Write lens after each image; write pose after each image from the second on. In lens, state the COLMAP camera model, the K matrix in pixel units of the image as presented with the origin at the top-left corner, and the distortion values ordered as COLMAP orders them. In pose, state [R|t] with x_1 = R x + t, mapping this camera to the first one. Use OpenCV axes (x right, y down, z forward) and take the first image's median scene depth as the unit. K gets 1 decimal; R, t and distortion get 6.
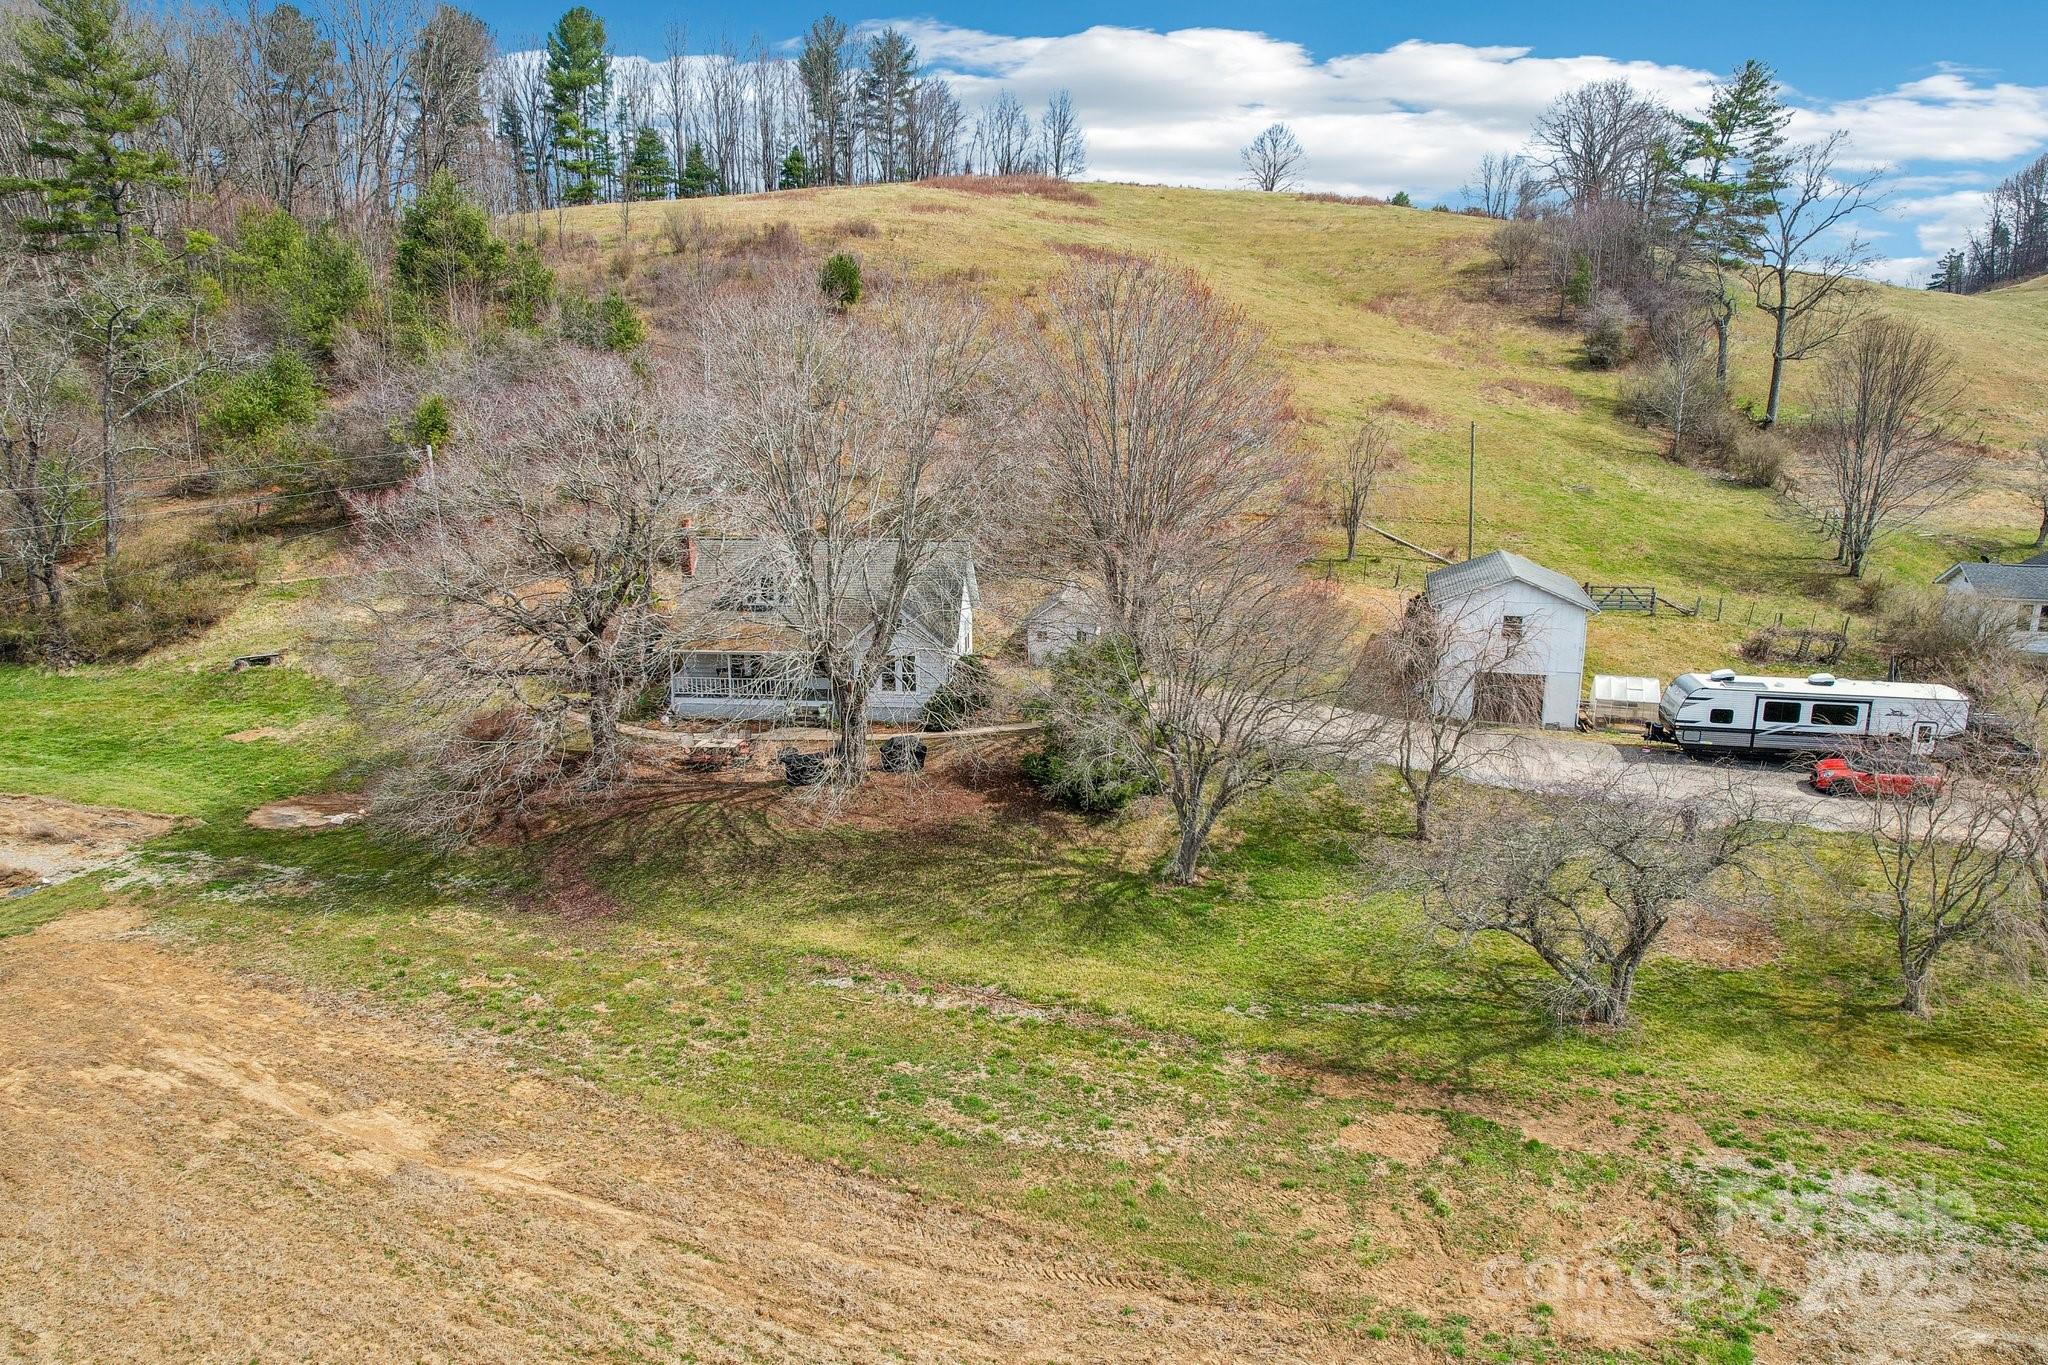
lens RADIAL K [[1336.1, 0, 1031.1], [0, 1336.1, 681.9], [0, 0, 1]] dist [-0.078289, 0.071130]
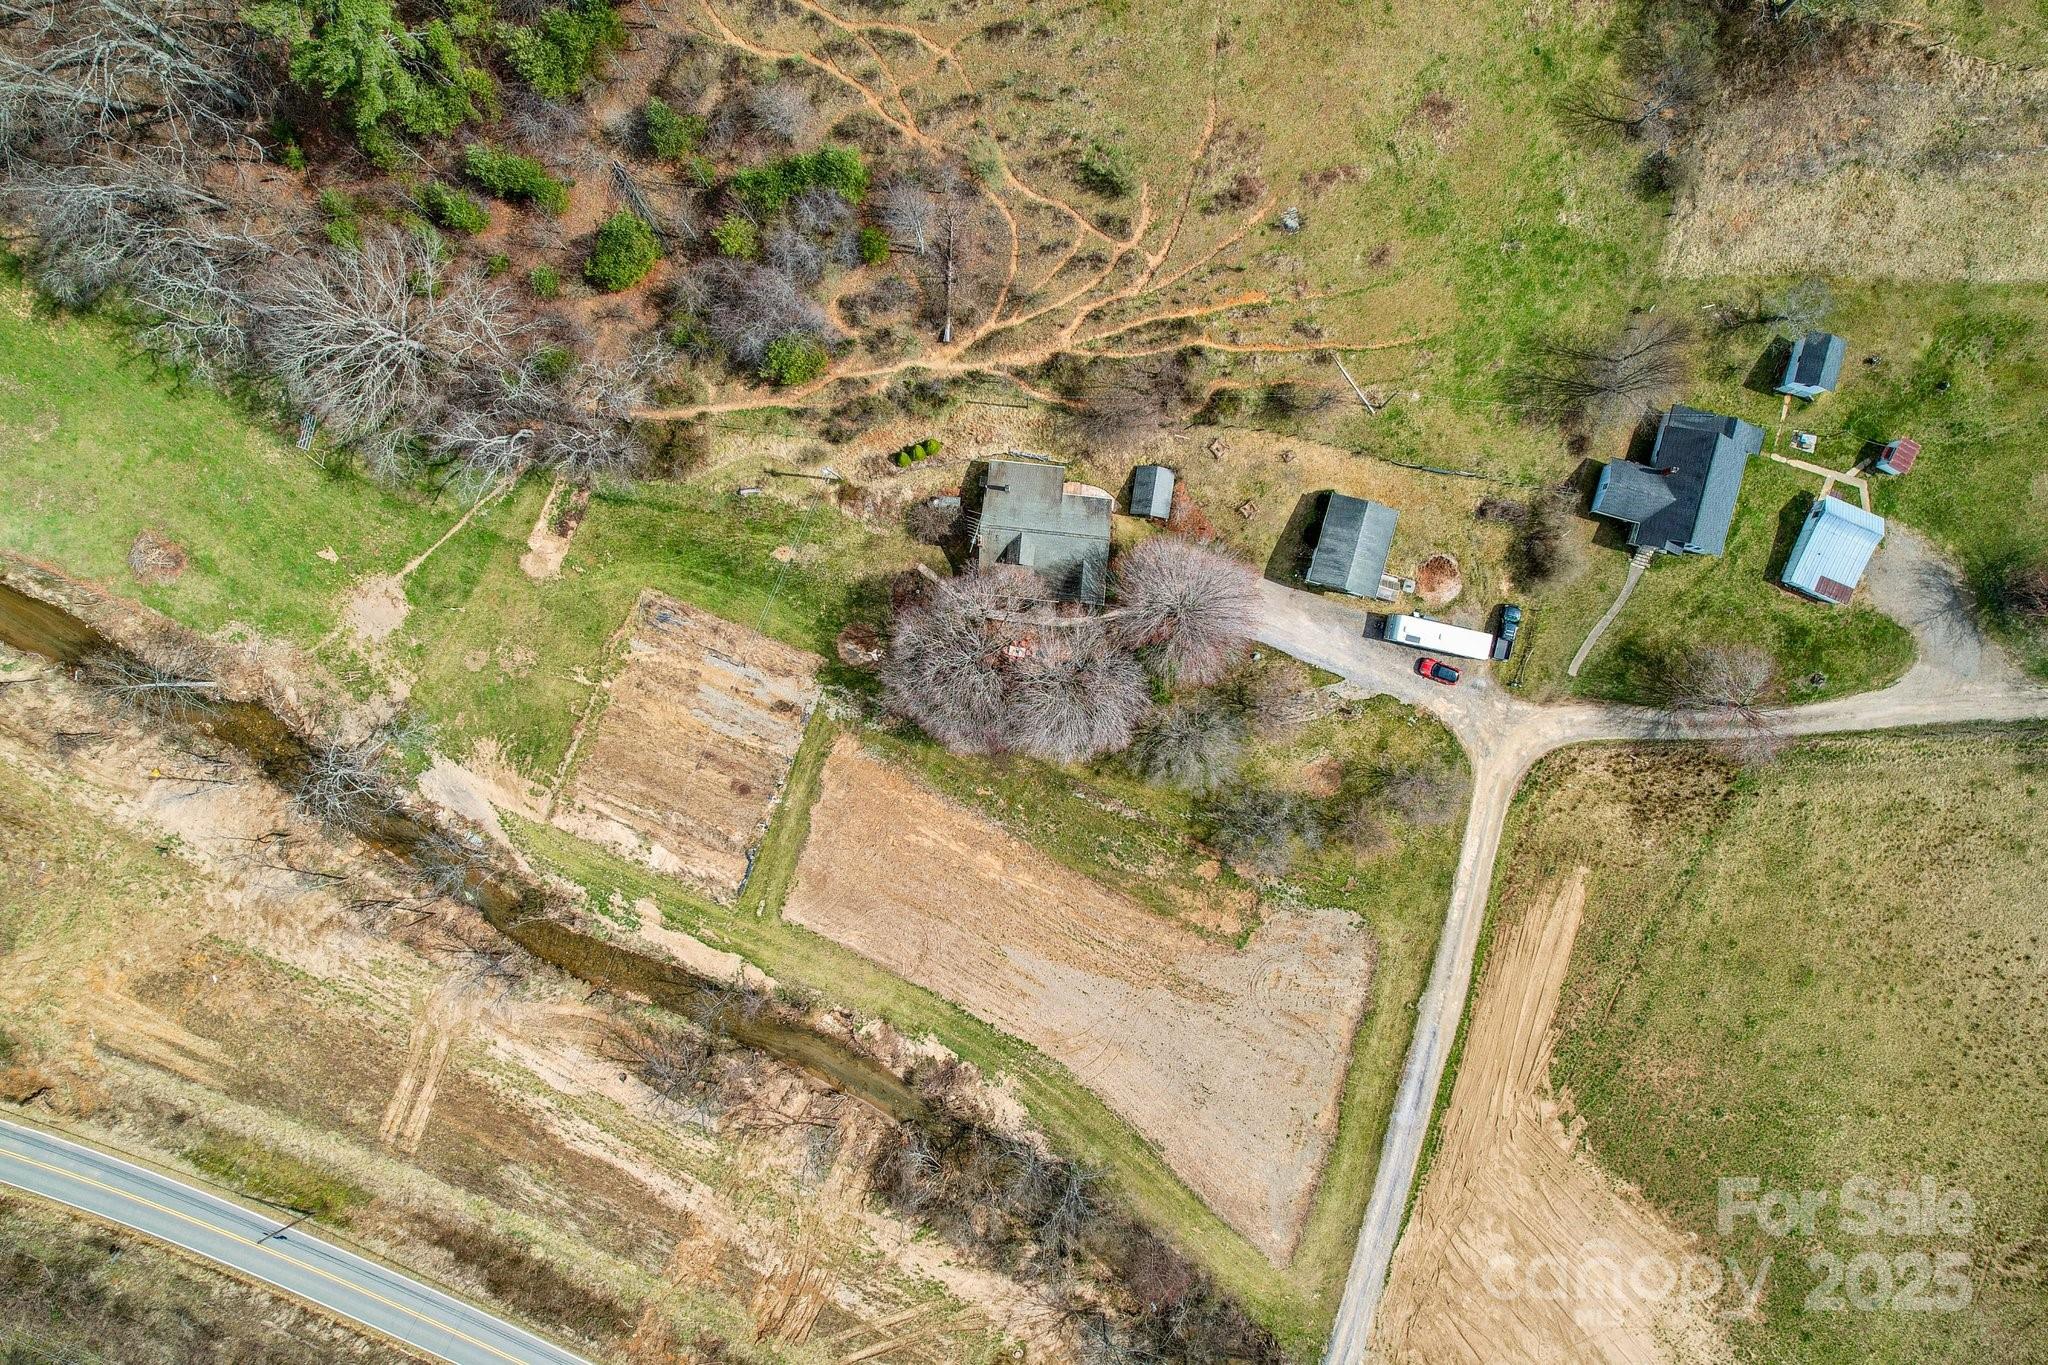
lens RADIAL K [[1336.1, 0, 1031.1], [0, 1336.1, 681.9], [0, 0, 1]] dist [-0.078289, 0.071130]
pose [[0.999983, 0.004647, -0.003508, -0.331432], [0.002420, 0.216298, 0.976324, -4.282471], [0.005296, -0.976316, 0.216283, 0.601063]]
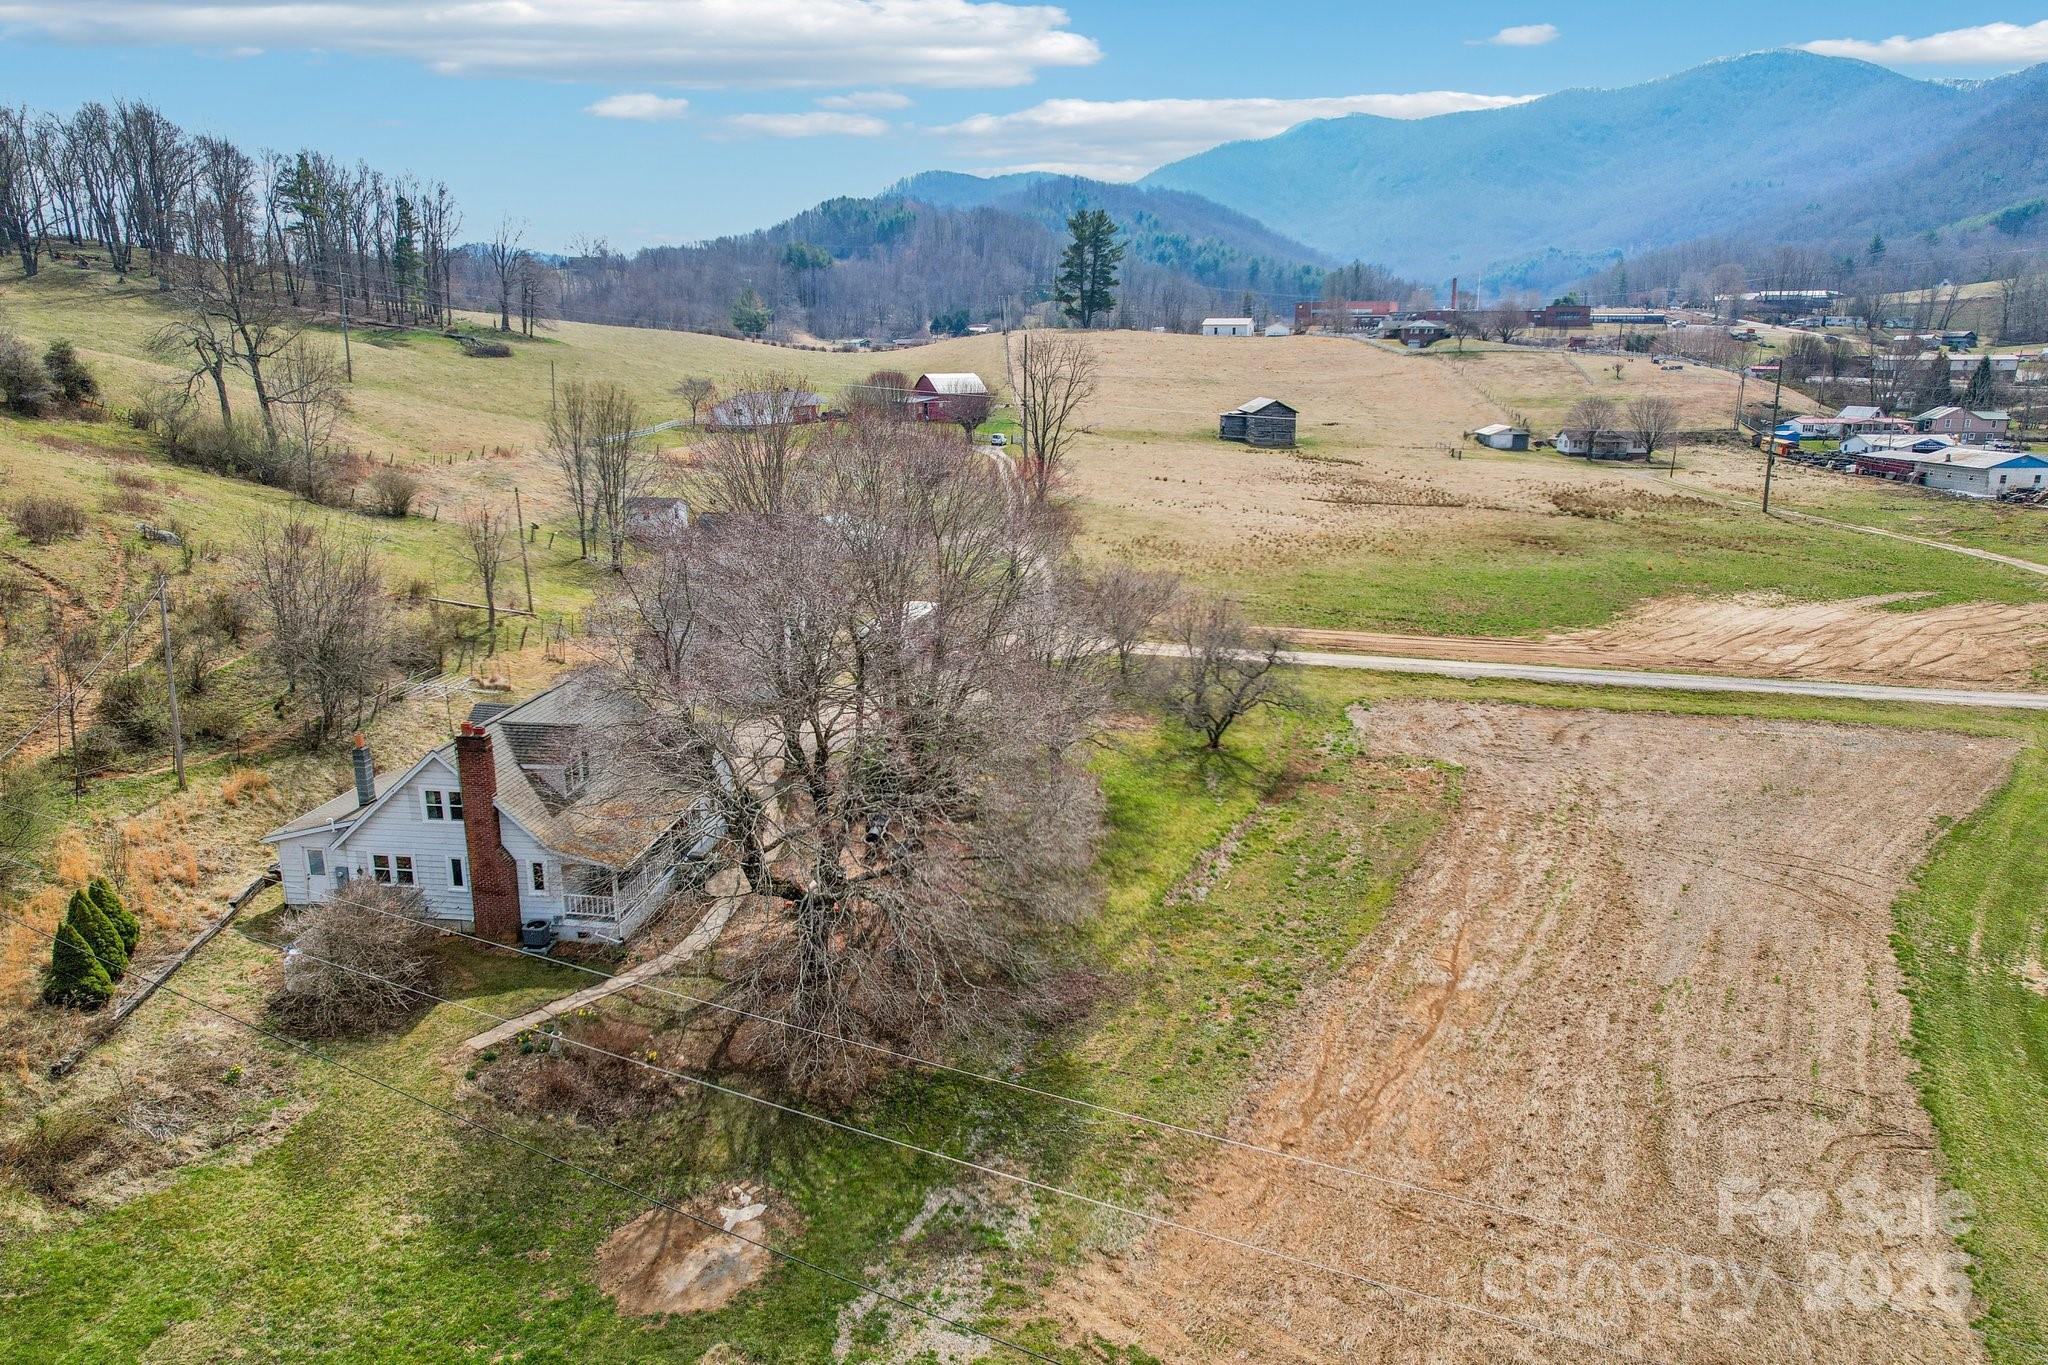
lens RADIAL K [[1336.1, 0, 1031.1], [0, 1336.1, 681.9], [0, 0, 1]] dist [-0.078289, 0.071130]
pose [[0.019073, -0.239034, 0.970824, -1.895890], [0.227889, 0.946481, 0.228563, -0.478858], [-0.973500, 0.216881, 0.072526, 1.243597]]
